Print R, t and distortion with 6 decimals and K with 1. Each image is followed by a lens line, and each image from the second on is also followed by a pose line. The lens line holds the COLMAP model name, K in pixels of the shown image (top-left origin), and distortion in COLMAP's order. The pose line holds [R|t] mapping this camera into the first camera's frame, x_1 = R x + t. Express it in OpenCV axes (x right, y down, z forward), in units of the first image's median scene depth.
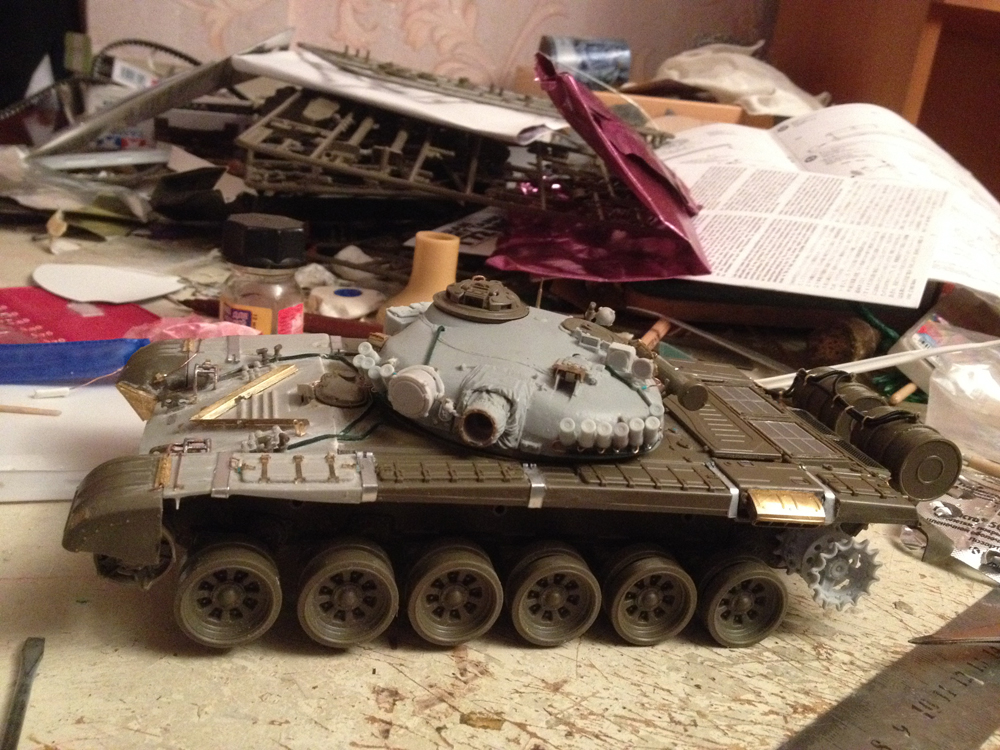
lens RADIAL K [[975.0, 0, 500.0], [0, 975.0, 375.0], [0, 0, 1]] dist [0.099509, -0.320444]
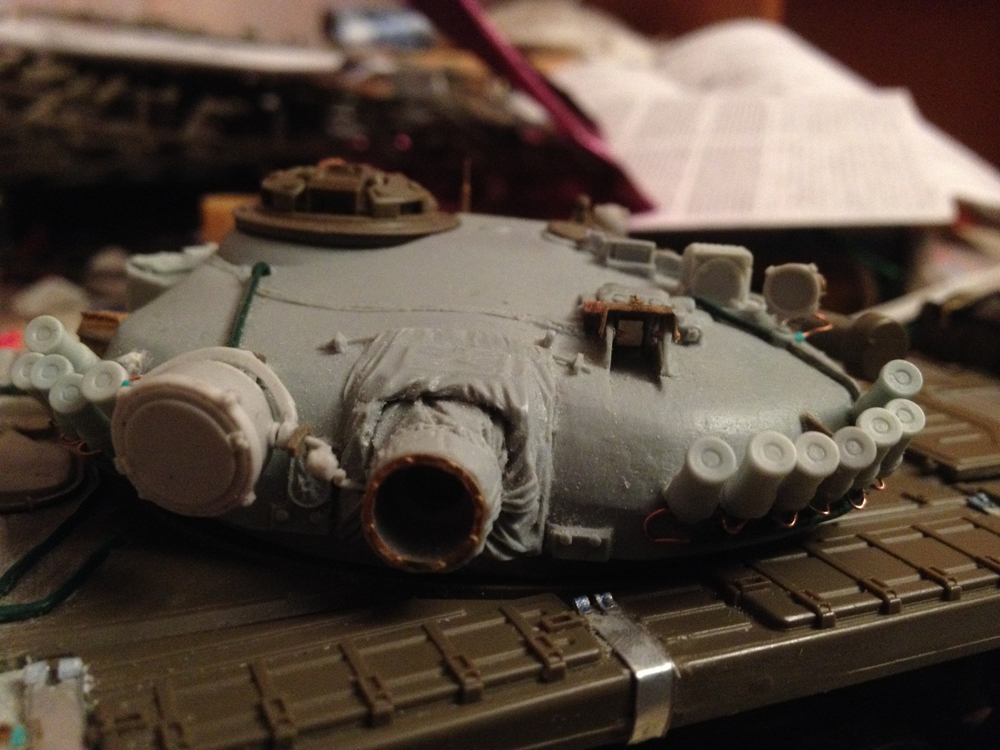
lens RADIAL K [[975.0, 0, 500.0], [0, 975.0, 375.0], [0, 0, 1]] dist [0.099509, -0.320444]
pose [[0.974701, -0.143003, 0.171779, -0.045041], [0.150079, 0.988253, -0.028867, 0.022463], [-0.165633, 0.053917, 0.984713, 0.668657]]
